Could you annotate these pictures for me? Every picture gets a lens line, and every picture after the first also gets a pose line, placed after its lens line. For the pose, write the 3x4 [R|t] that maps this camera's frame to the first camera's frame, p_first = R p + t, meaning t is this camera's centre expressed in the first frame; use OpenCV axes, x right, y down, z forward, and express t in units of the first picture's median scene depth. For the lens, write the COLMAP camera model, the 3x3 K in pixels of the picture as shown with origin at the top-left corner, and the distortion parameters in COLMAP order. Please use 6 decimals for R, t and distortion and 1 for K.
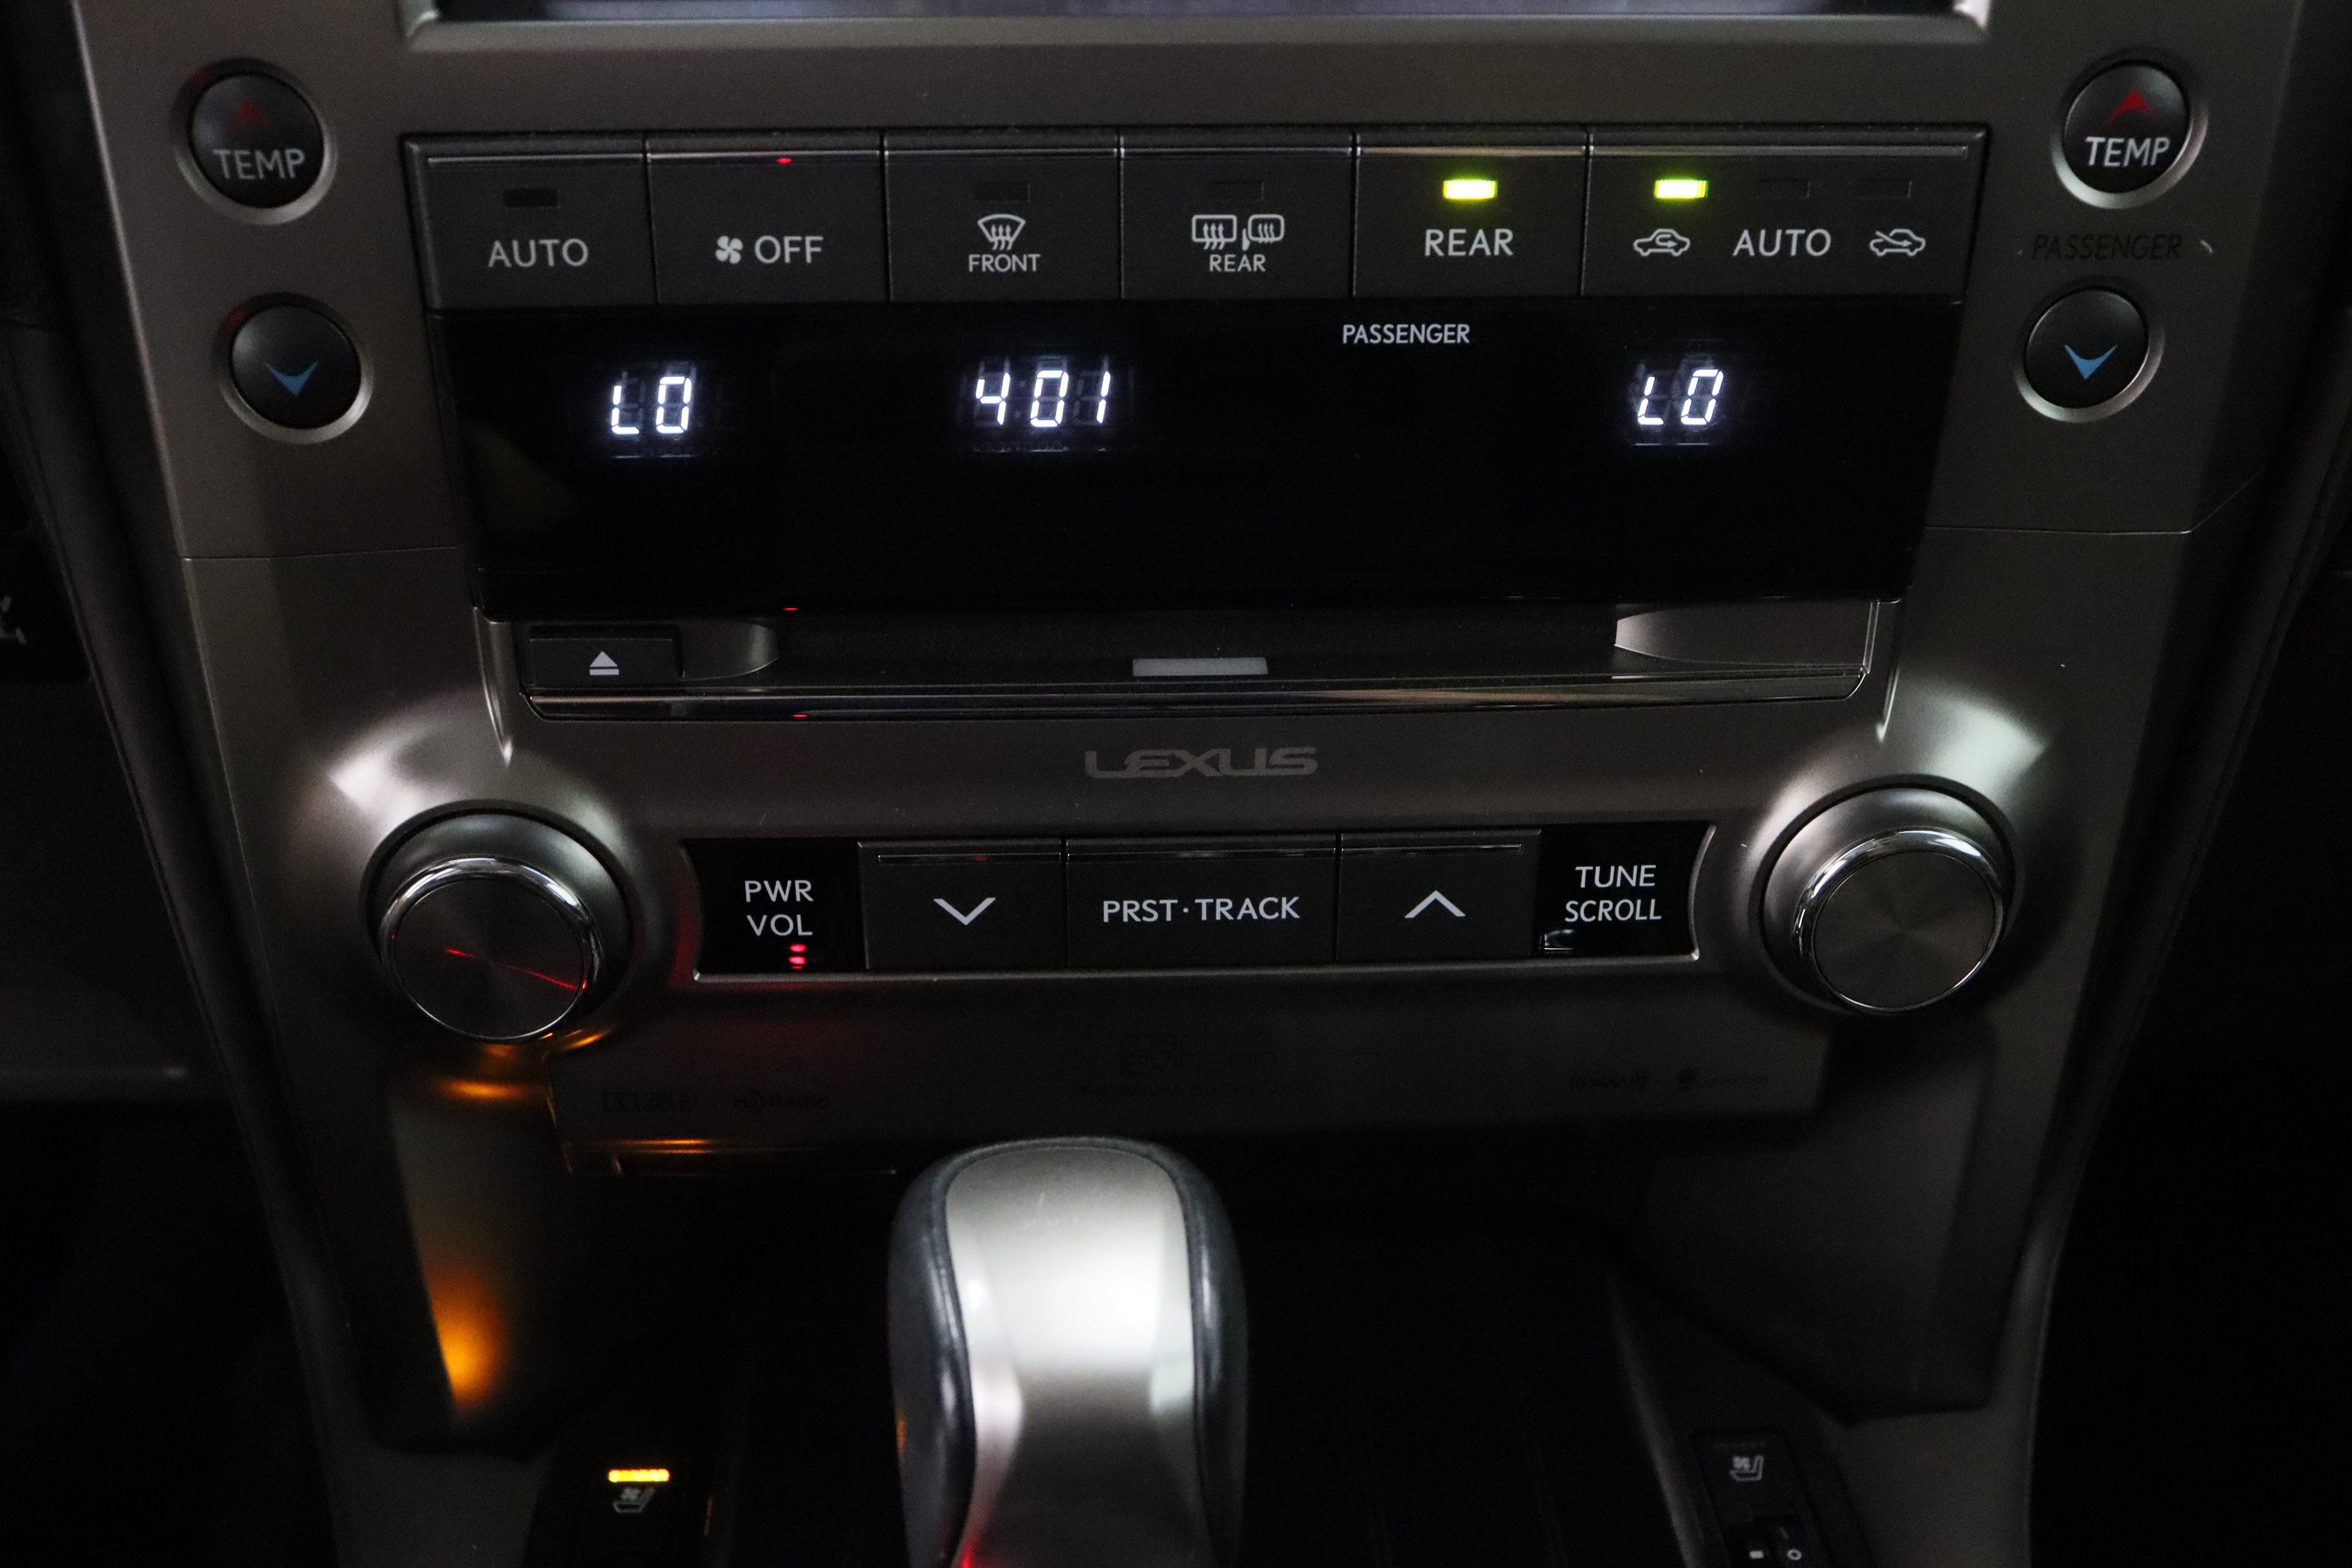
lens RADIAL K [[2615.5, 0, 1186.4], [0, 2615.5, 791.3], [0, 0, 1]] dist [-0.048258, 0.000000]
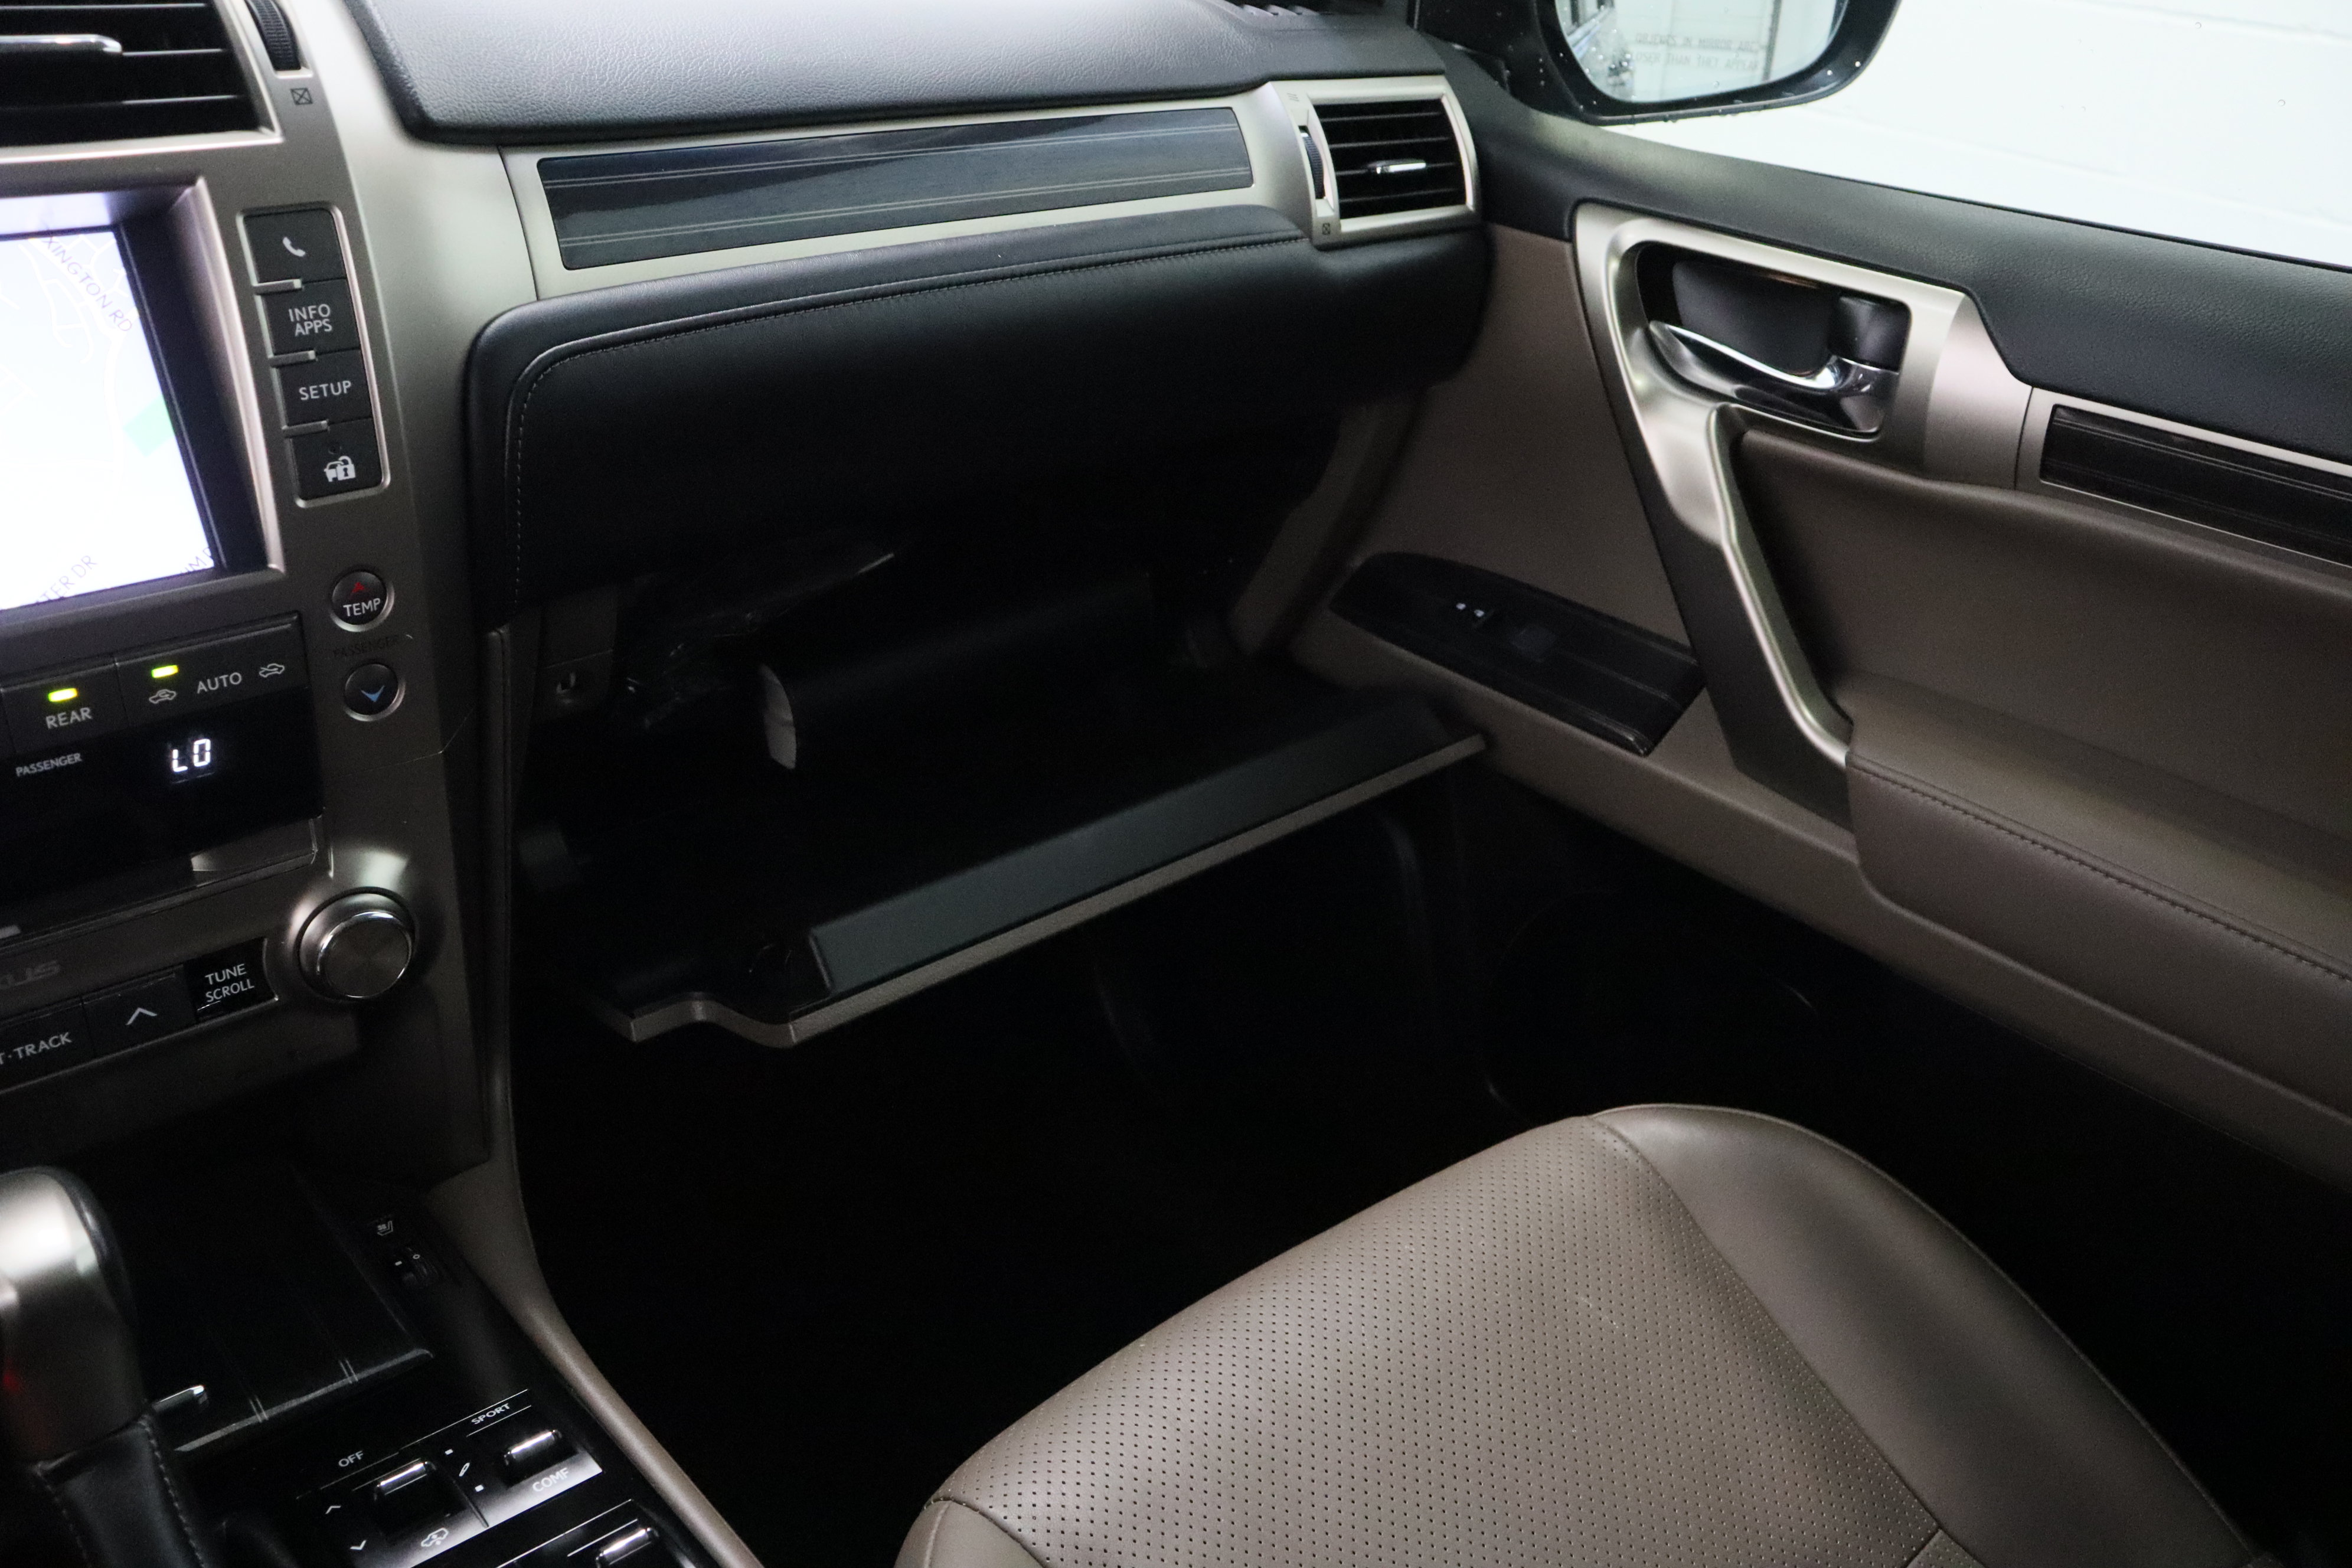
lens RADIAL K [[1932.6, 0, 1199.8], [0, 1932.6, 788.8], [0, 0, 1]] dist [-0.139835, 0.098019]
pose [[0.769884, -0.256752, 0.584257, -0.082732], [0.251094, 0.963528, 0.092553, -0.060452], [-0.586711, 0.075449, 0.806274, -0.765872]]
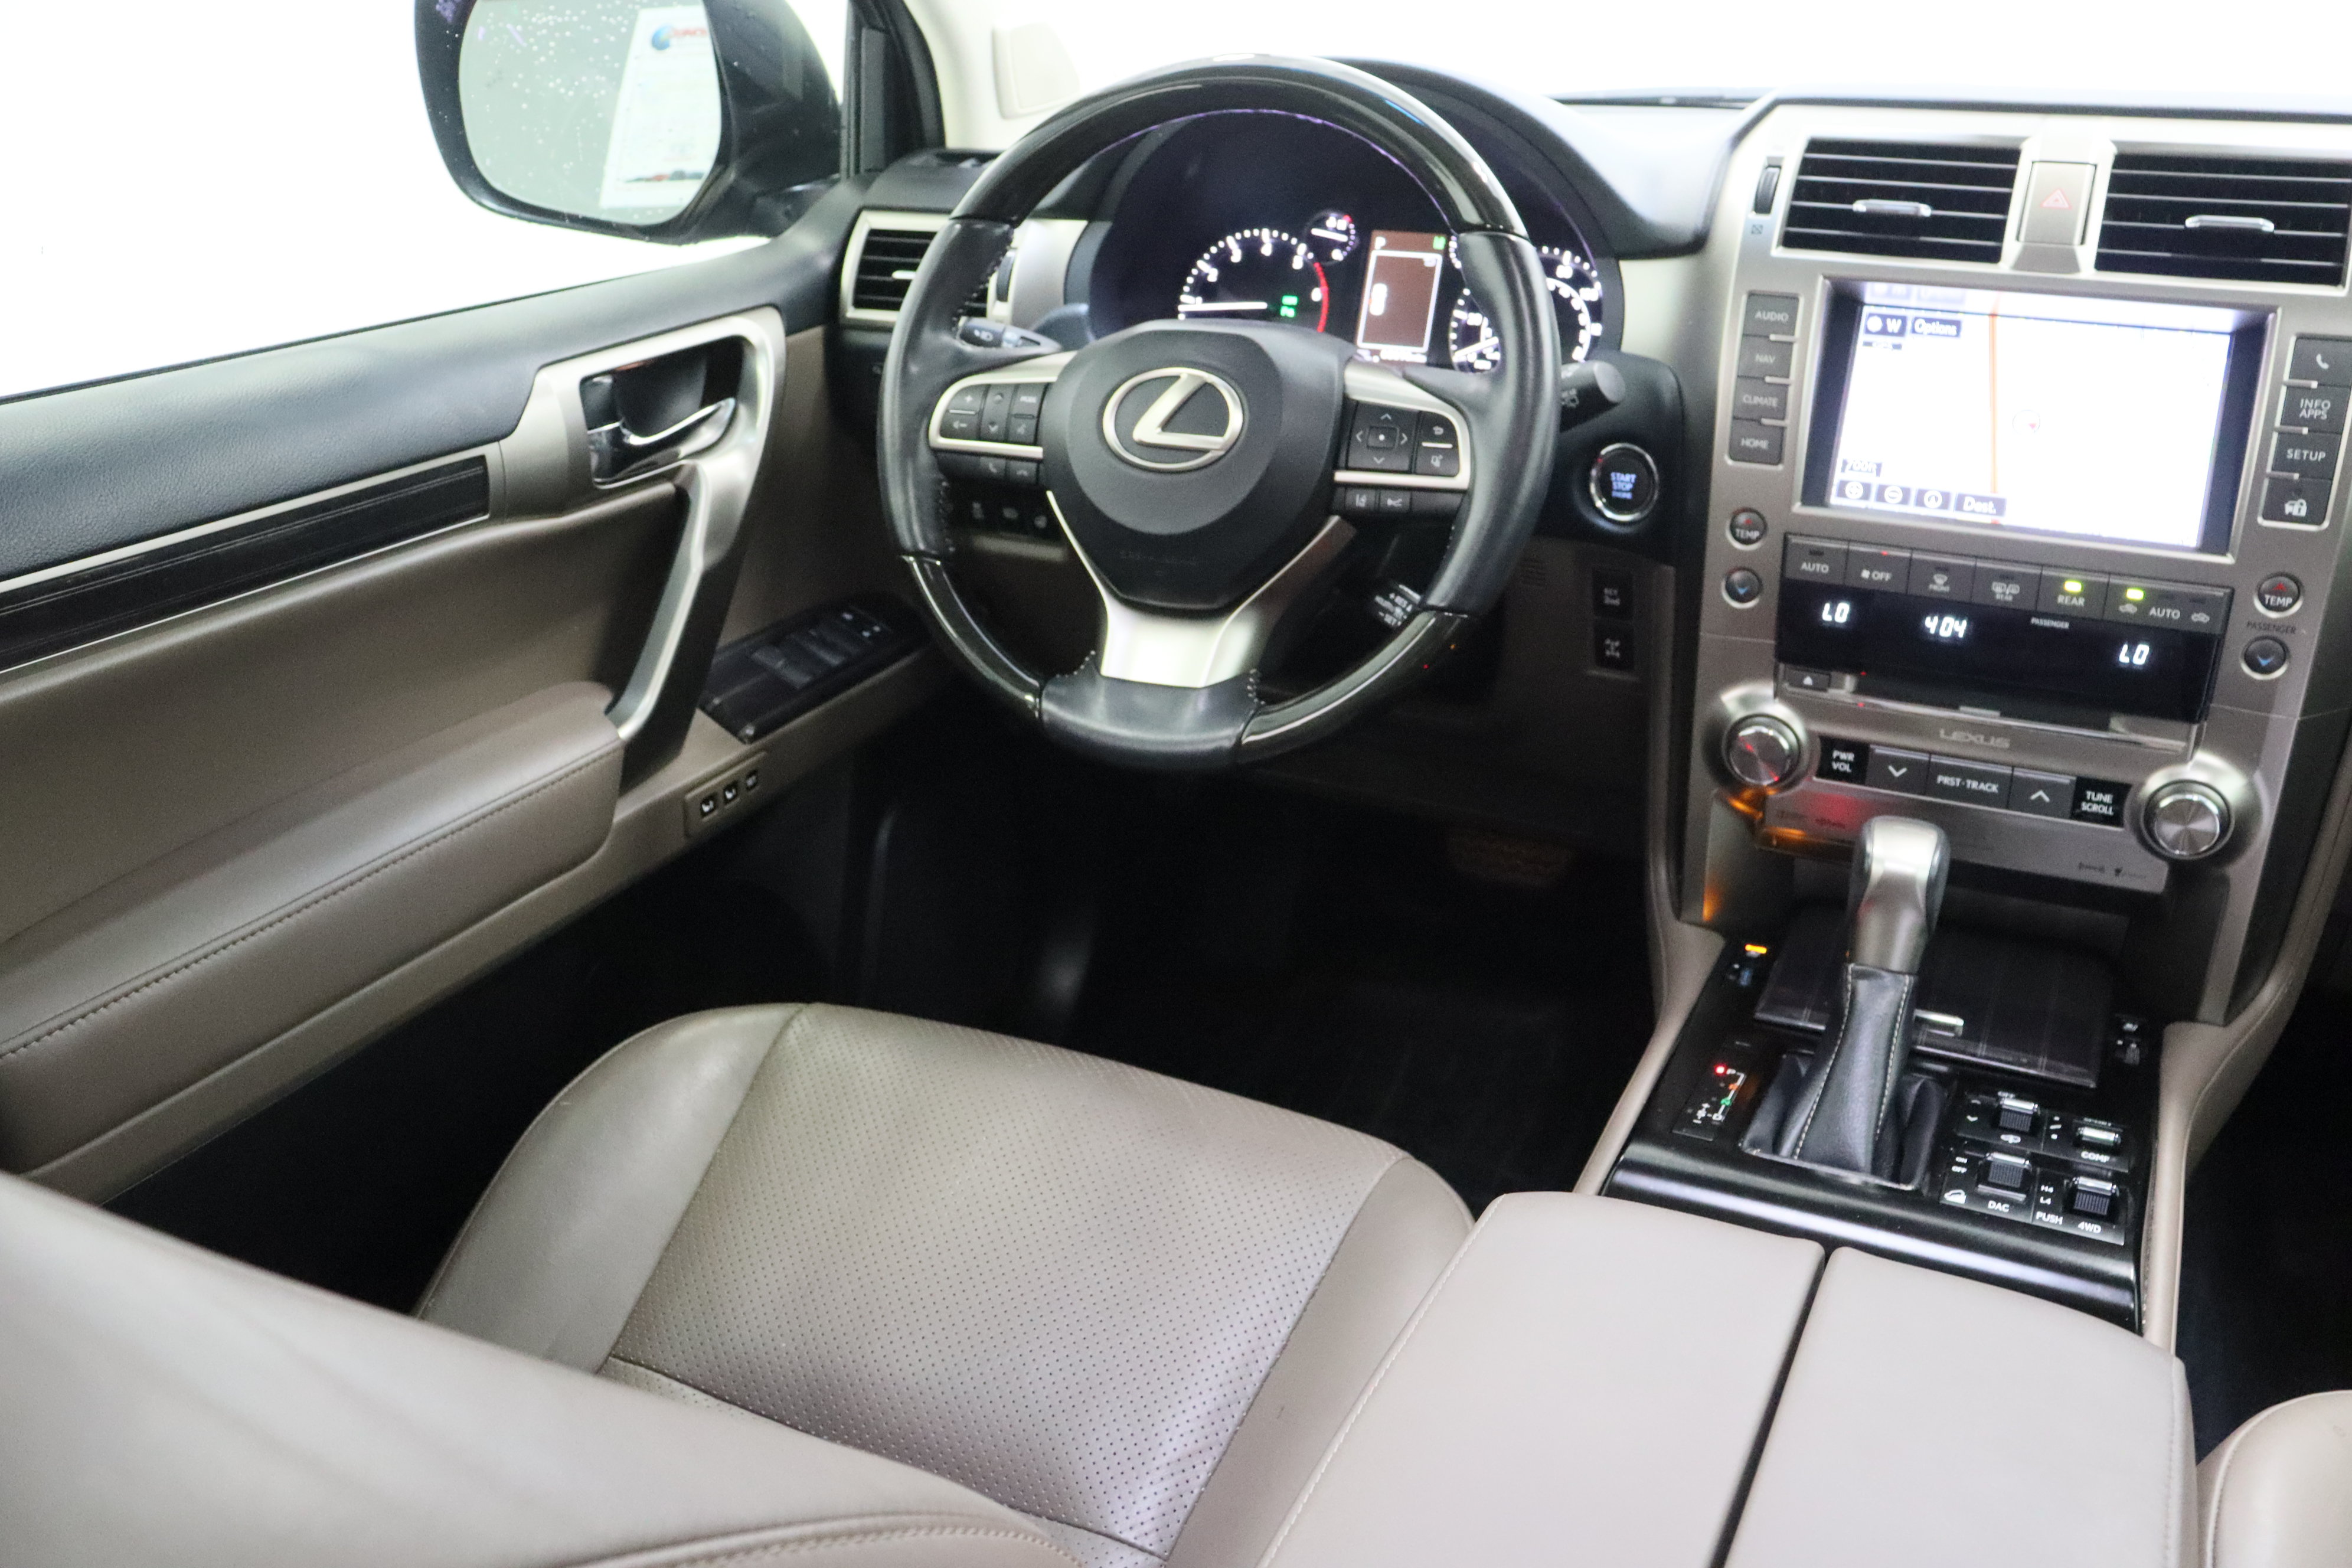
lens RADIAL K [[2035.2, 0, 1170.9], [0, 2035.2, 810.1], [0, 0, 1]] dist [-0.122505, 0.075681]
pose [[0.869276, 0.182383, -0.459452, 0.336334], [-0.212434, 0.977074, -0.014065, 0.369474], [0.446354, 0.109829, 0.888091, -1.931337]]
